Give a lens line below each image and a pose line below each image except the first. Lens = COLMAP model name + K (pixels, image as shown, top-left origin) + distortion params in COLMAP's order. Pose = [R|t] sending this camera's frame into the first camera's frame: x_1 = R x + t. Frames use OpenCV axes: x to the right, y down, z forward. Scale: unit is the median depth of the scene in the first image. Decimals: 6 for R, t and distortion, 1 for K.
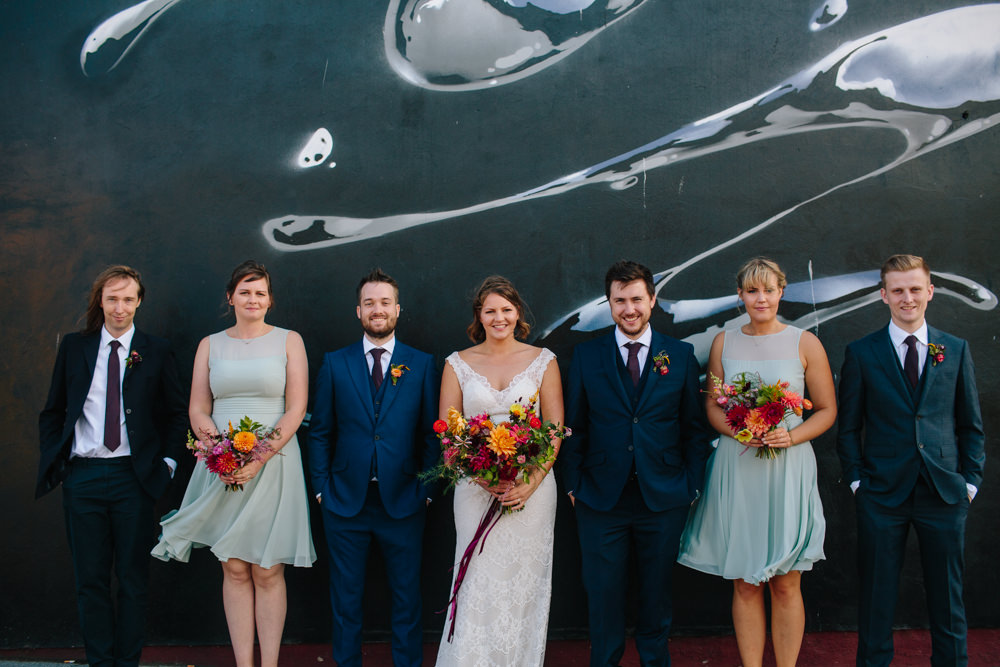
lens RADIAL K [[983.5, 0, 502.0], [0, 983.5, 316.5], [0, 0, 1]] dist [-0.098229, 0.131892]
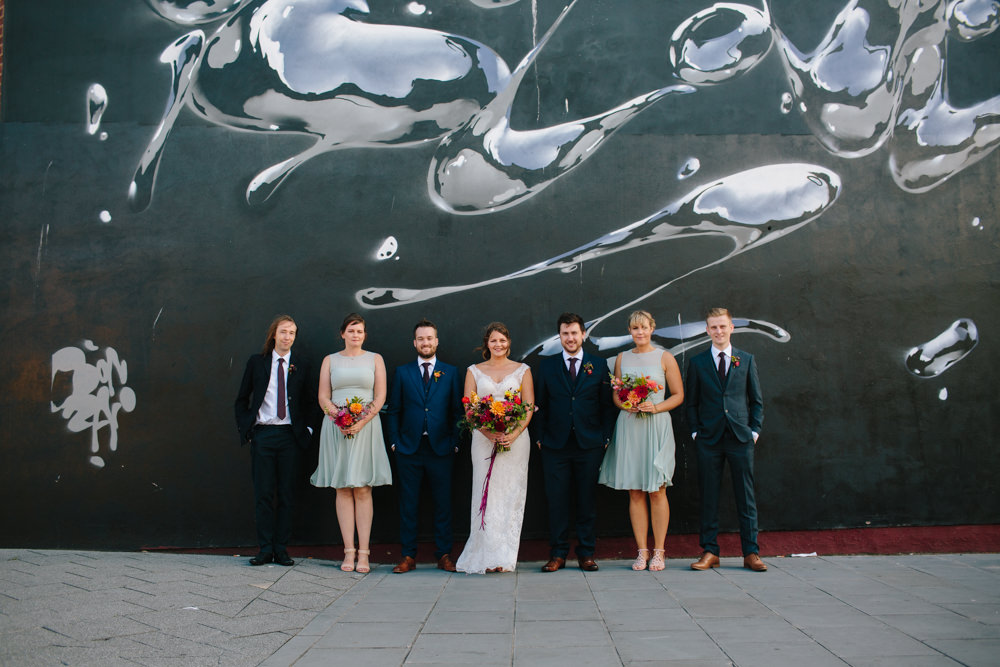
lens RADIAL K [[988.2, 0, 494.2], [0, 988.2, 314.6], [0, 0, 1]] dist [-0.098297, 0.142806]
pose [[0.999819, -0.001794, 0.018956, -0.038882], [0.003158, 0.997387, -0.072174, 0.067319], [-0.018777, 0.072220, 0.997212, -0.708816]]
